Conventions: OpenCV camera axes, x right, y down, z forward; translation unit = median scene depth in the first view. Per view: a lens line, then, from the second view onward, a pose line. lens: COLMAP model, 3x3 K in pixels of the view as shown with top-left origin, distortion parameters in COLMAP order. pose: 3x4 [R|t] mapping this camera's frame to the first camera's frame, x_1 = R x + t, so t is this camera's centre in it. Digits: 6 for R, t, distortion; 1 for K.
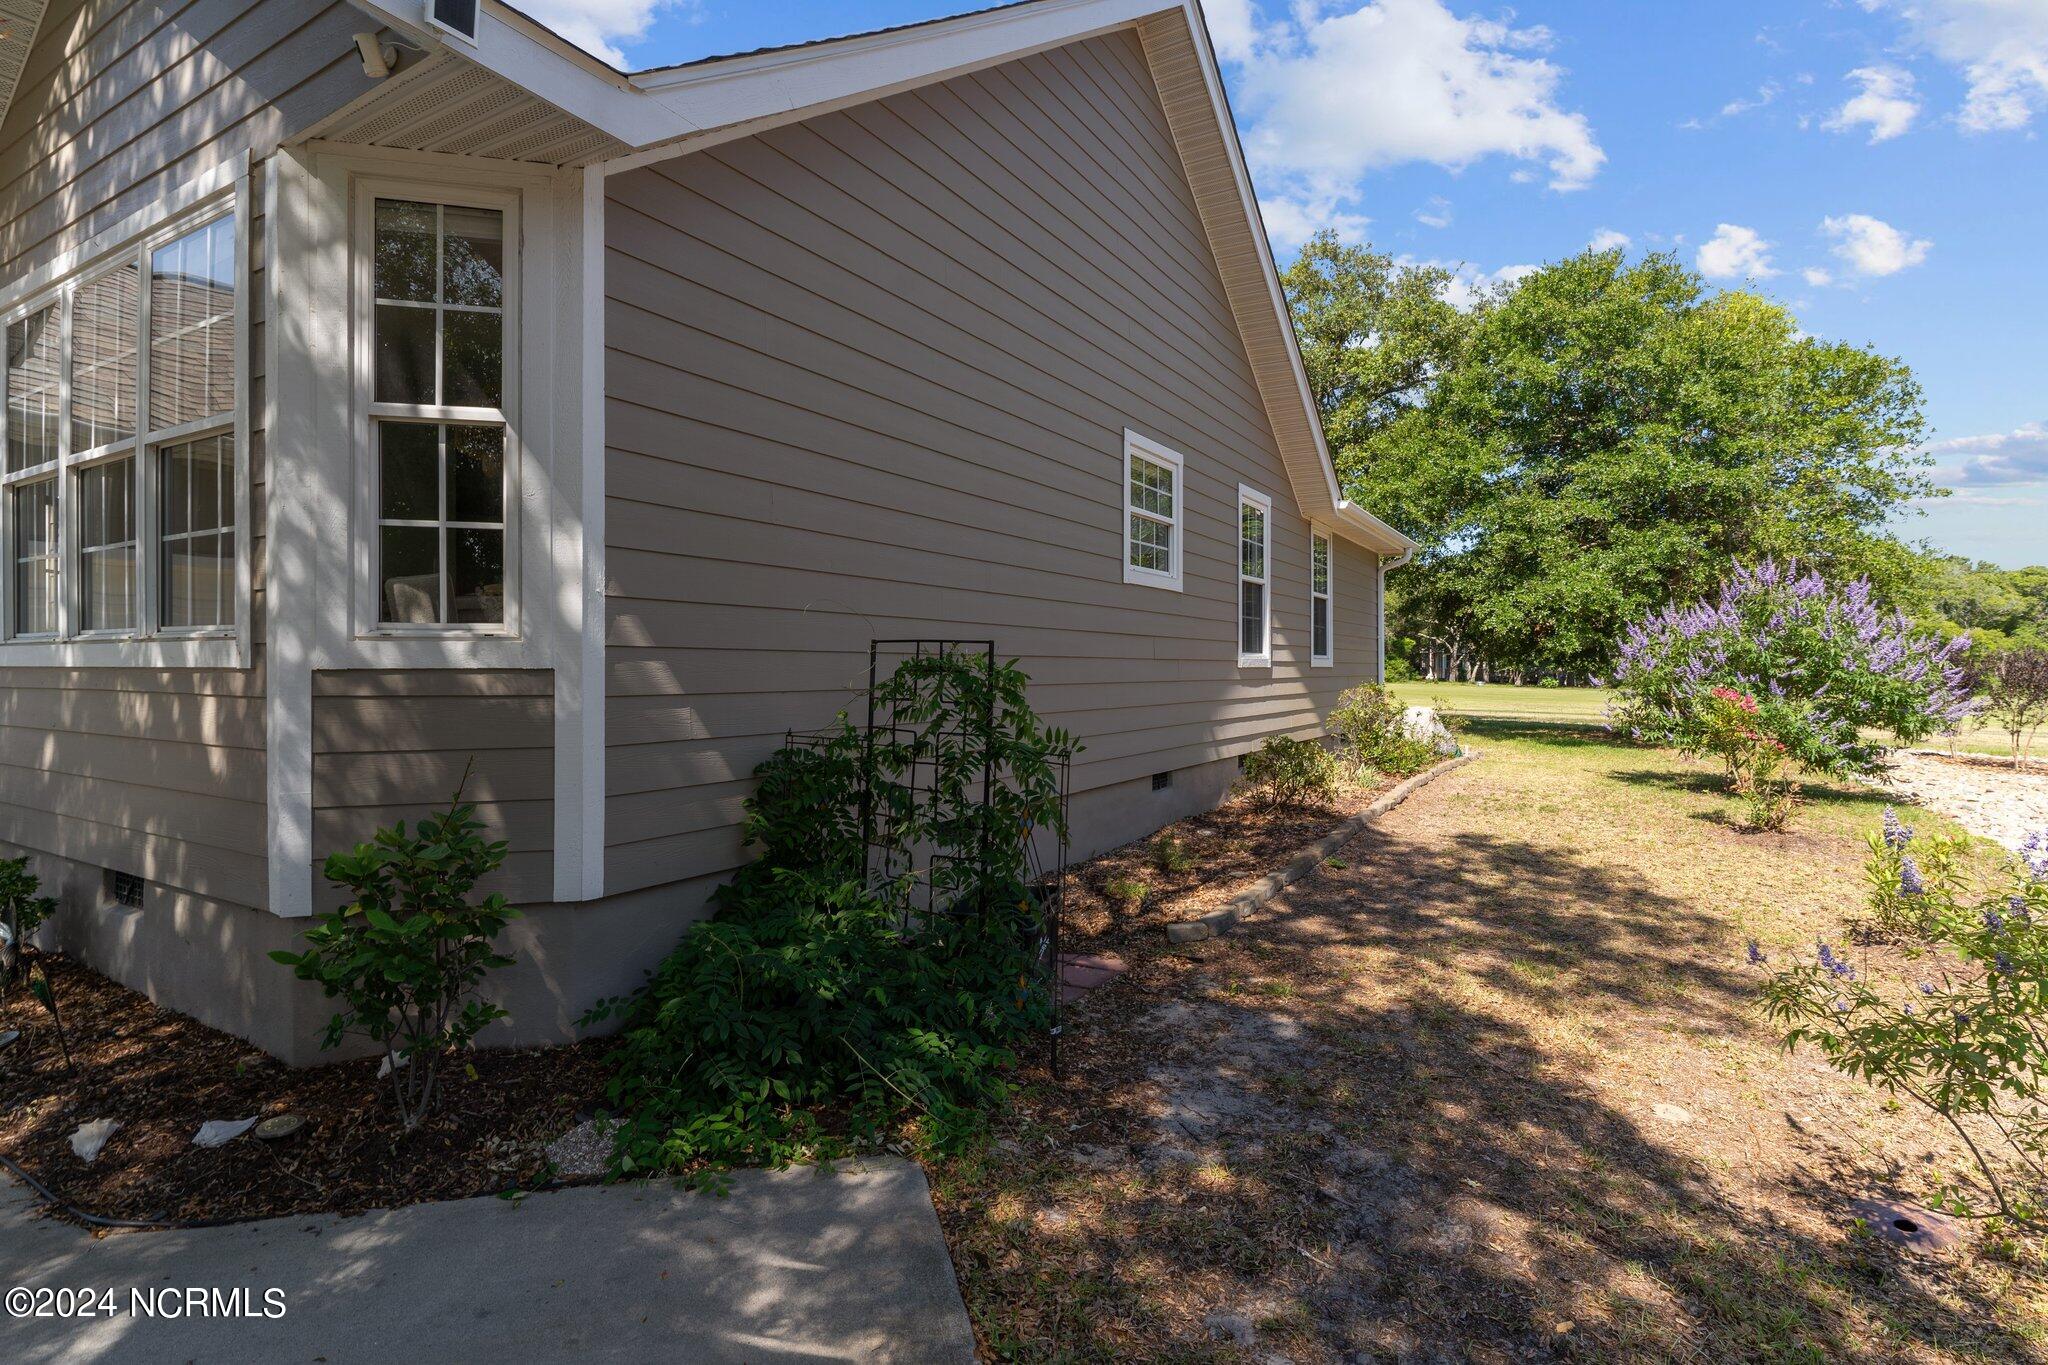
lens RADIAL K [[1006.4, 0, 1031.7], [0, 1006.4, 630.4], [0, 0, 1]] dist [0.000499, -0.000207]
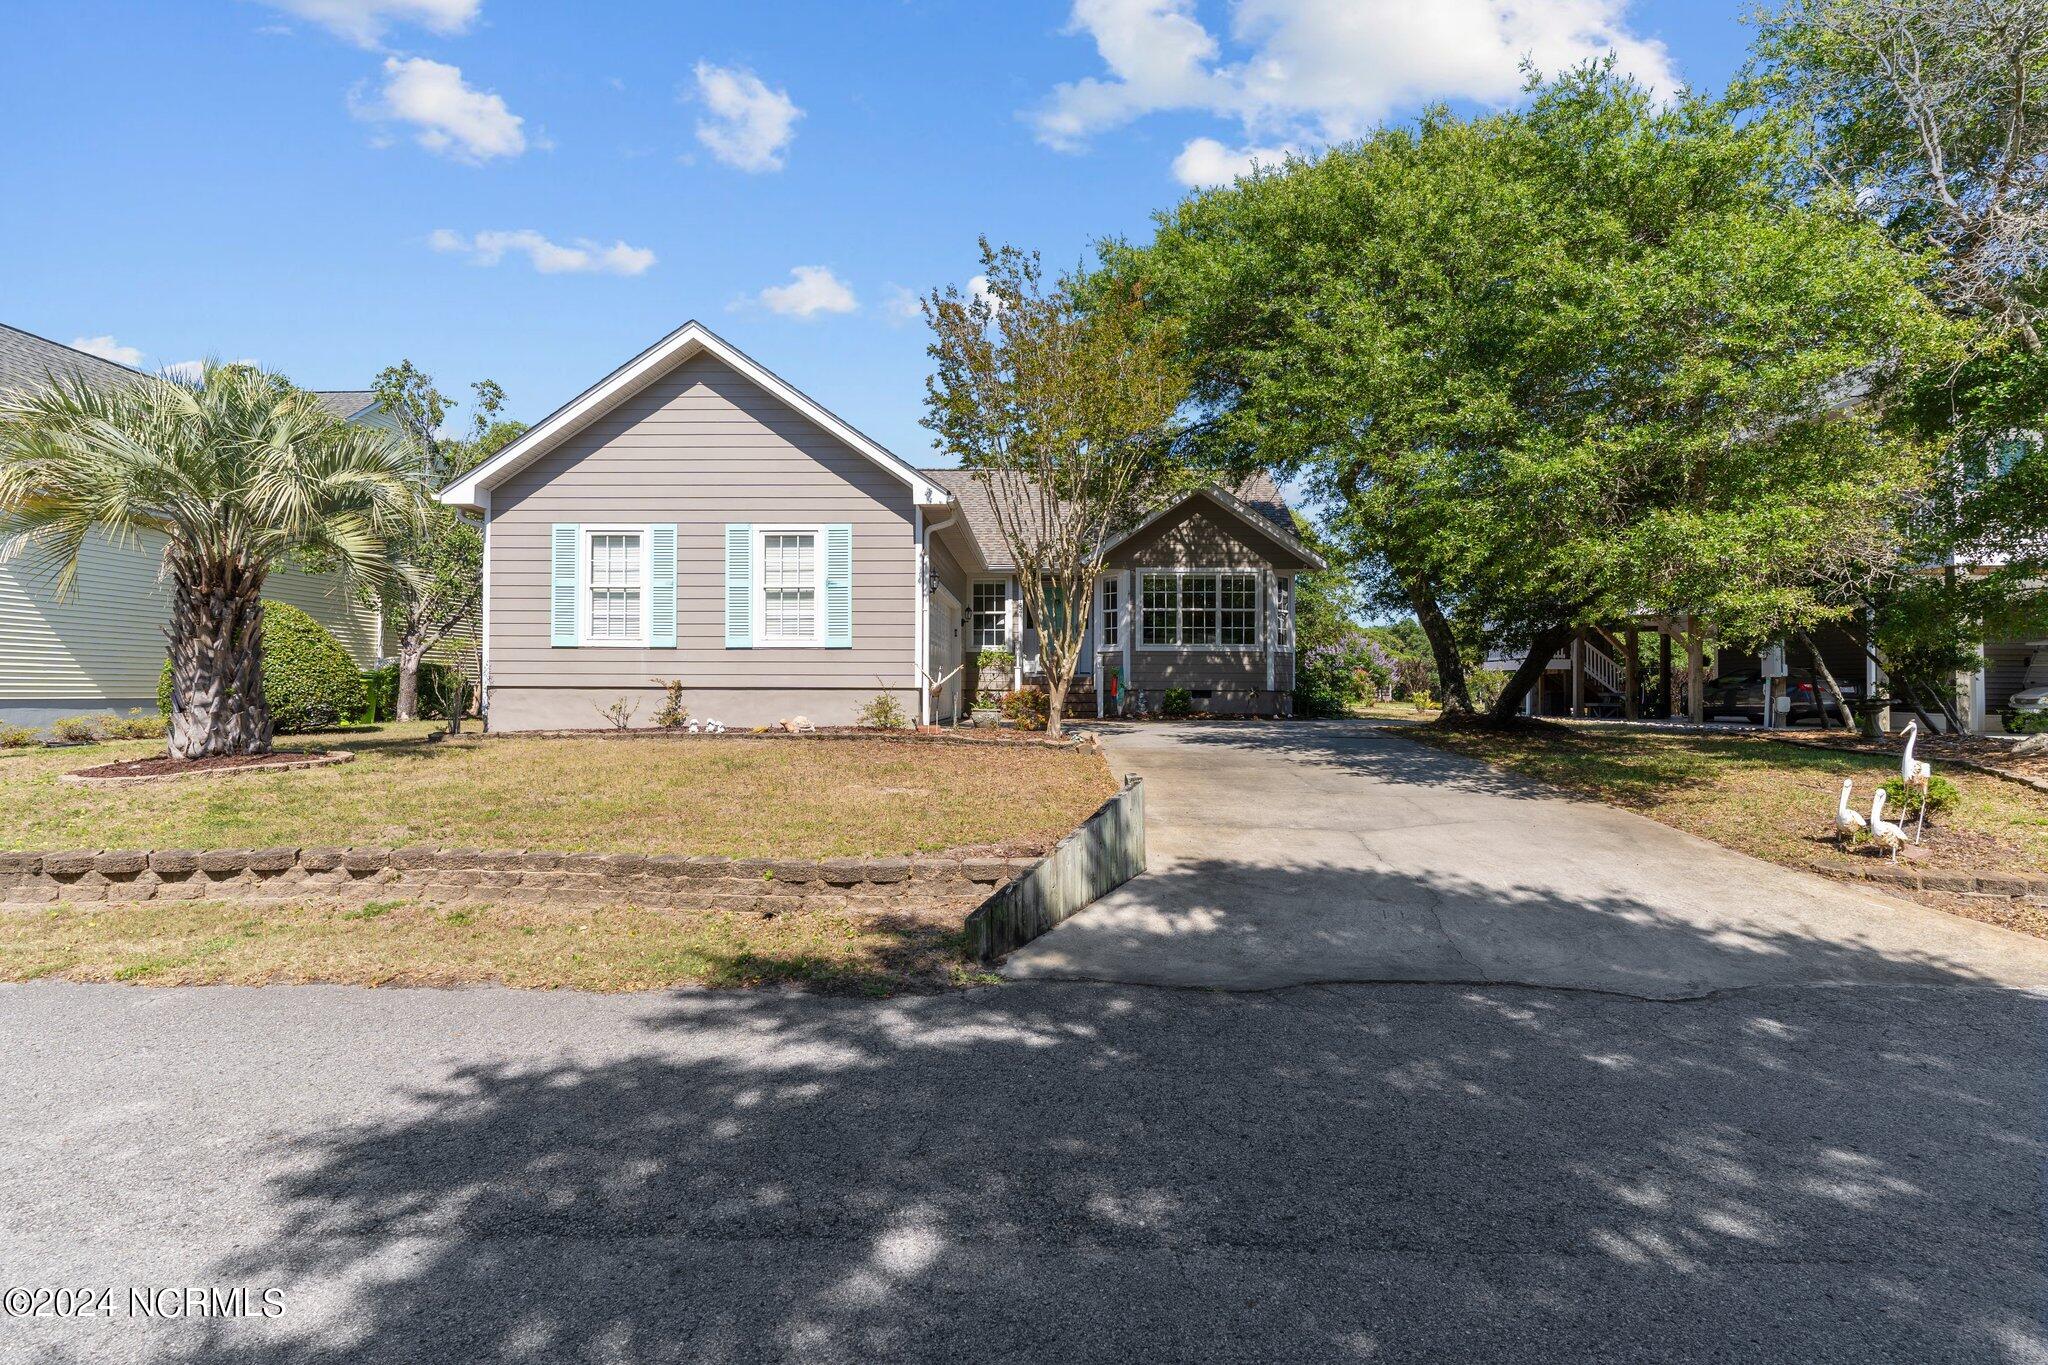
lens RADIAL K [[974.4, 0, 1024.0], [0, 974.4, 682.5], [0, 0, 1]] dist [-0.000509, -0.000200]
pose [[0.875917, 0.005043, 0.482435, -1.515559], [-0.017014, 0.999646, 0.020442, 0.038458], [-0.482162, -0.026113, 0.875693, -1.092031]]
